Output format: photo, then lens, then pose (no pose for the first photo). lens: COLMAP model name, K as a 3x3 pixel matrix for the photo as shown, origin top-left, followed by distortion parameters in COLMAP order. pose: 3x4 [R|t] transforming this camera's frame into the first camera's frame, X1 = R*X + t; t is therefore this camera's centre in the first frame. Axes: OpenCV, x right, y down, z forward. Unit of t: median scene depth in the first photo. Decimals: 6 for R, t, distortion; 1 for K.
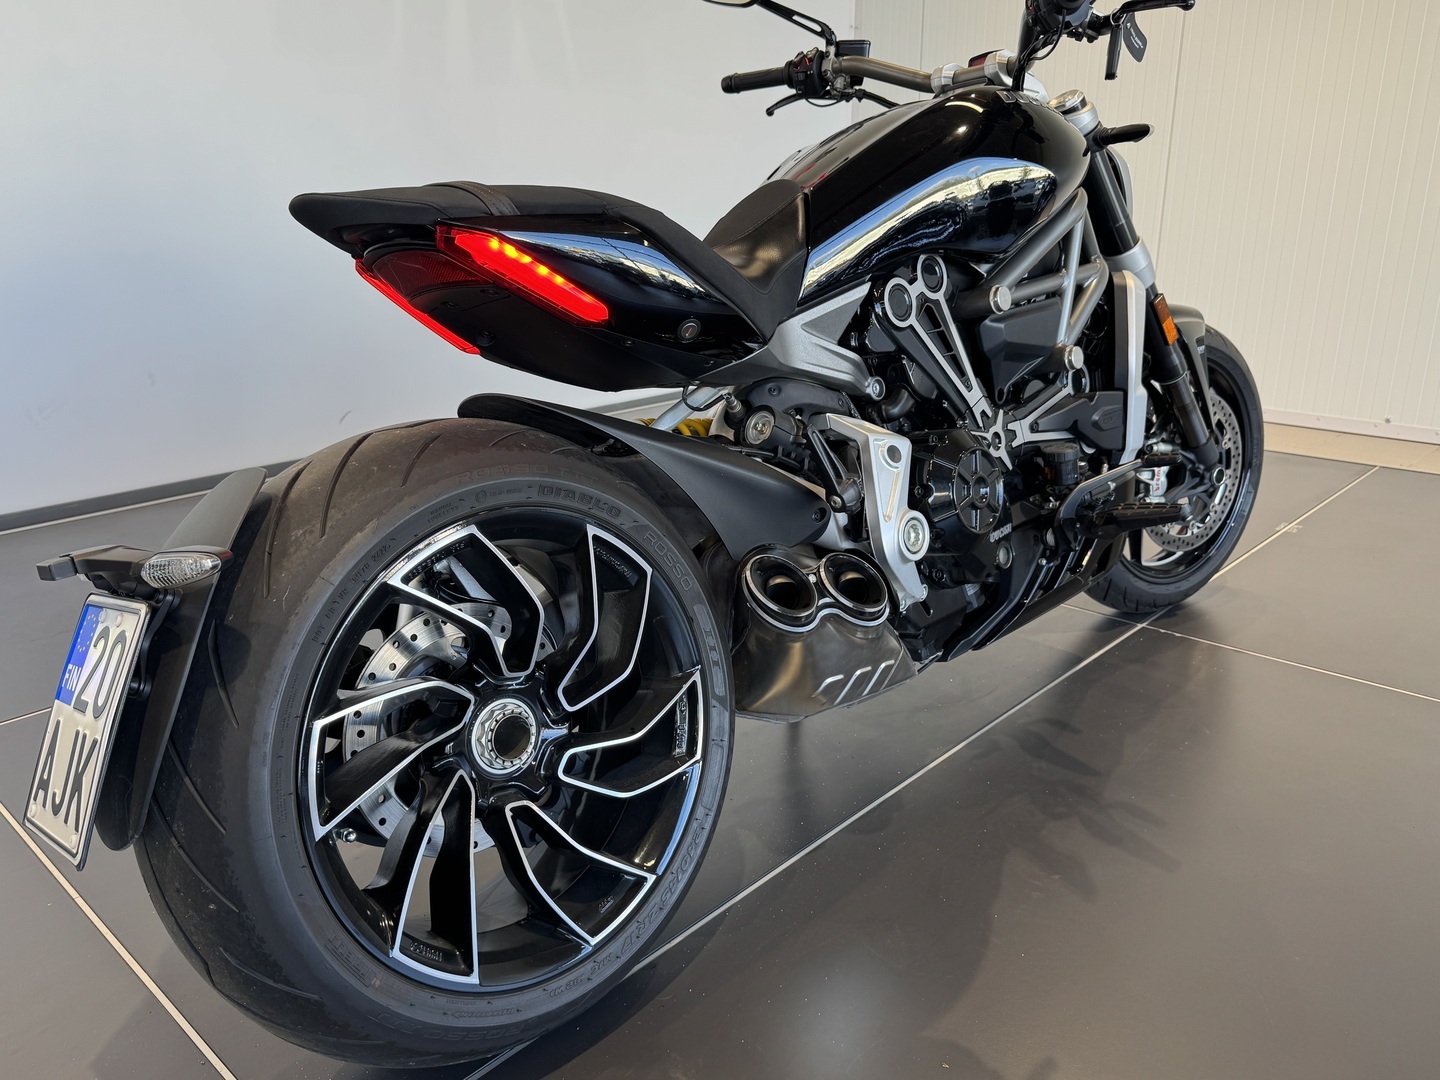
lens RADIAL K [[1107.9, 0, 720.0], [0, 1107.9, 540.0], [0, 0, 1]] dist [0.050377, -0.065142]
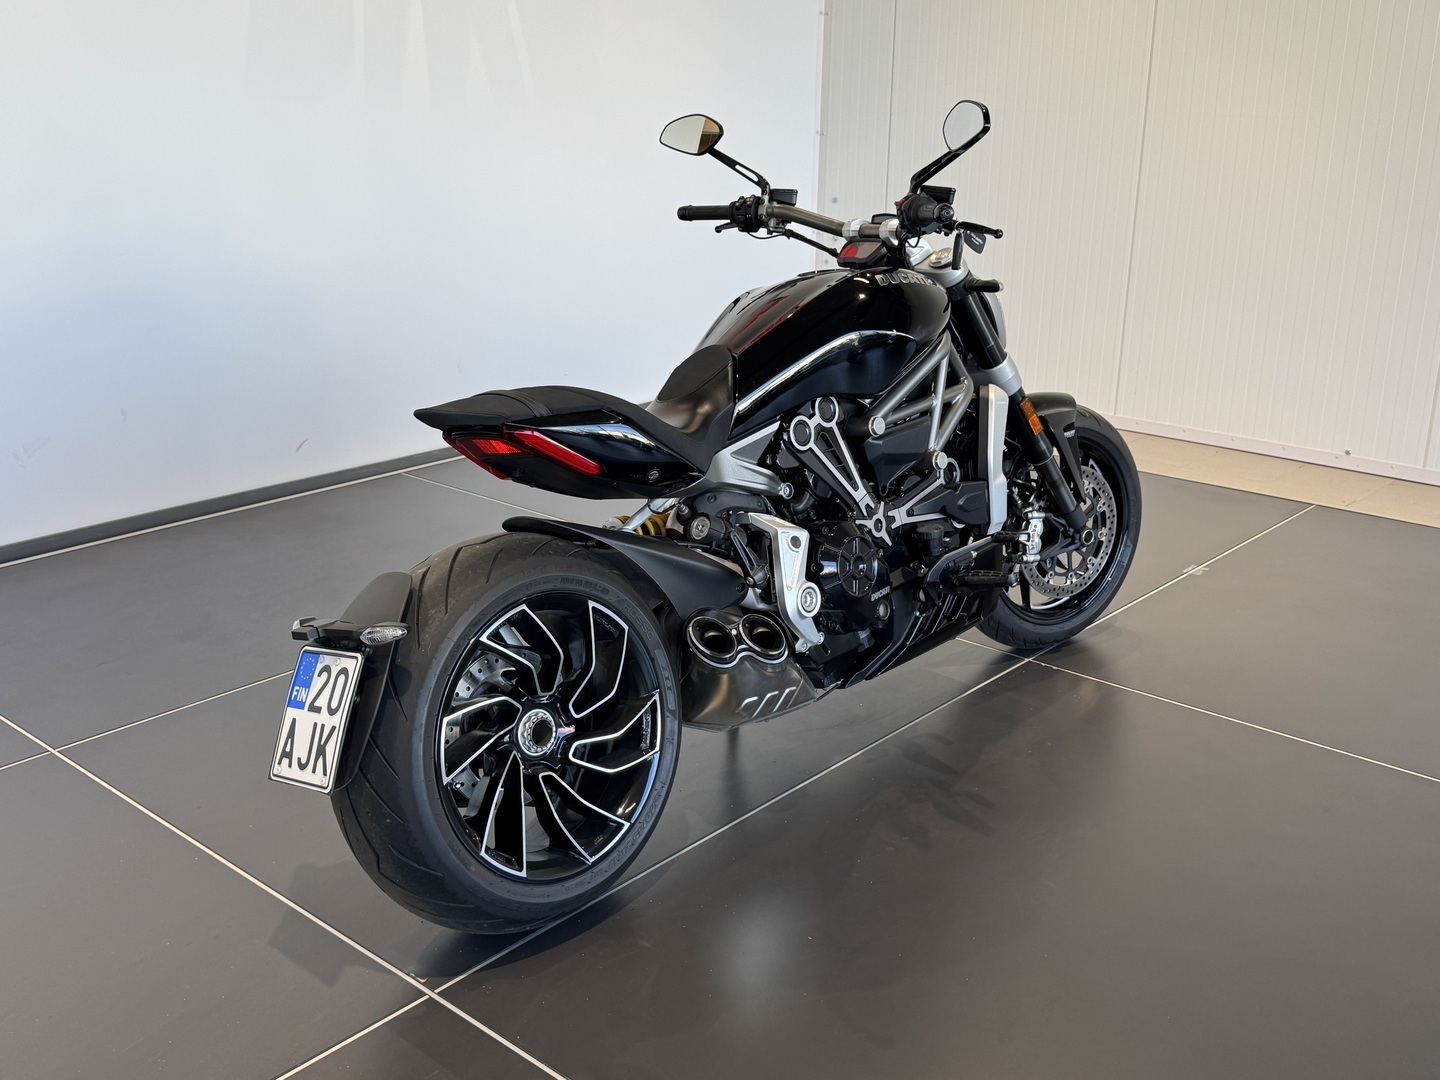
lens RADIAL K [[1464.7, 0, 720.0], [0, 1464.7, 540.0], [0, 0, 1]] dist [0.071970, -0.001983]
pose [[0.999600, 0.006149, 0.027593, 0.008620], [-0.006248, 0.999974, 0.003526, -0.092771], [-0.027571, -0.003697, 0.999613, -0.944745]]
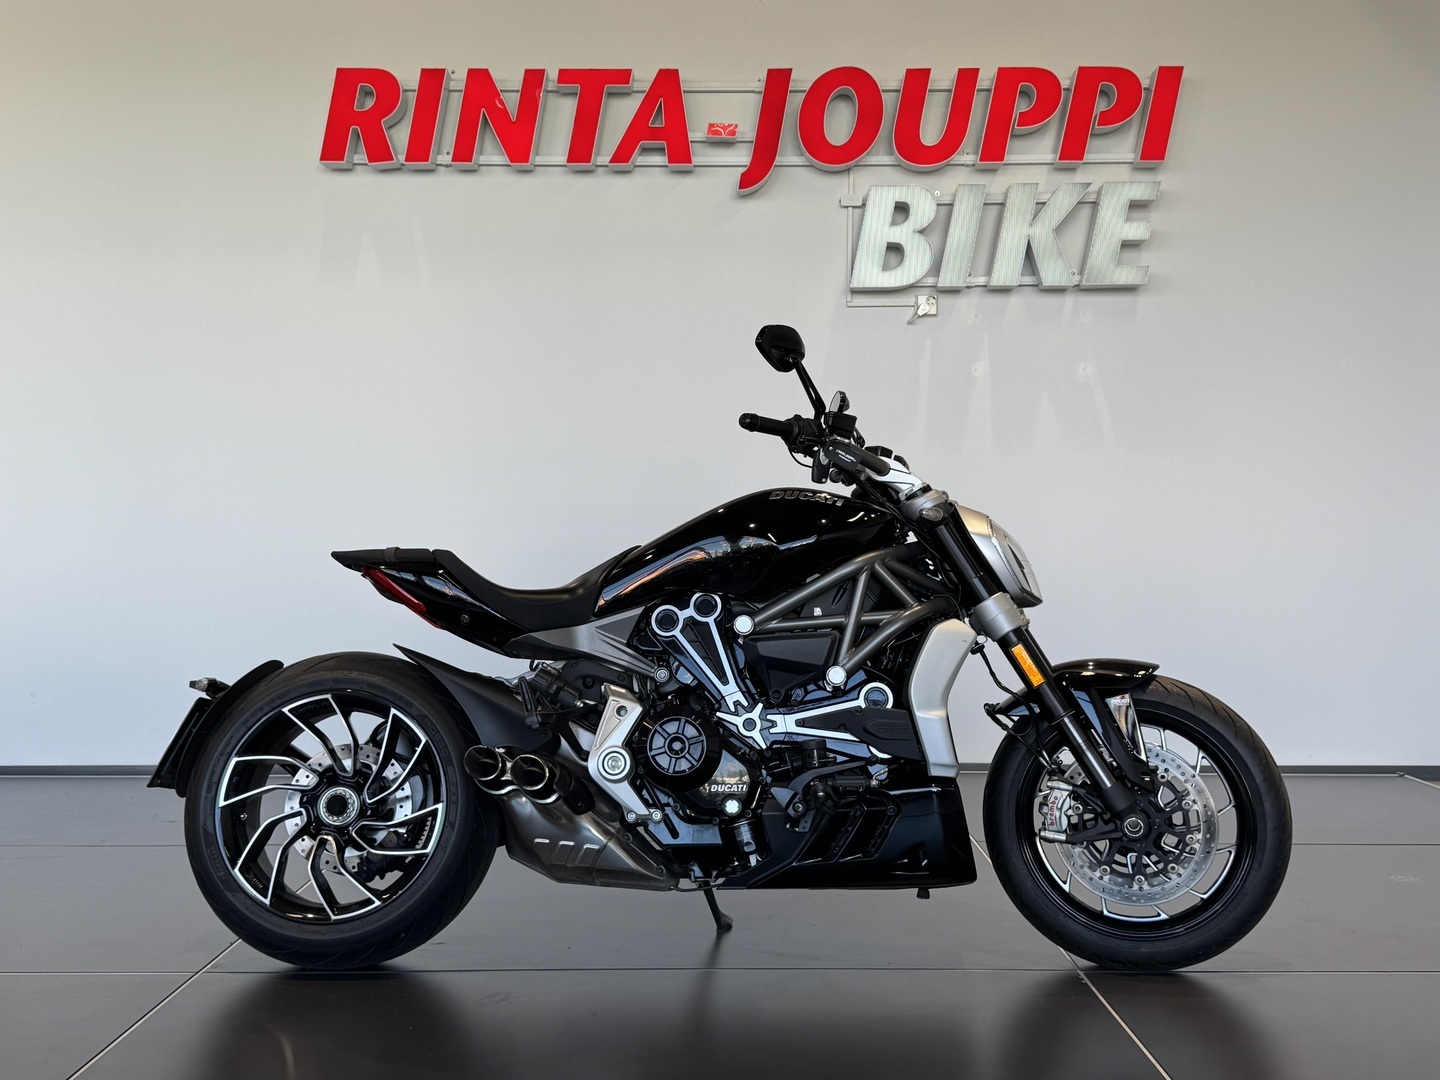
lens RADIAL K [[1464.7, 0, 720.0], [0, 1464.7, 540.0], [0, 0, 1]] dist [0.071970, -0.001983]
pose [[0.672572, 0.007462, -0.739994, 1.911628], [-0.228684, 0.953103, -0.198238, 0.075368], [0.703811, 0.302554, 0.642737, -0.329638]]
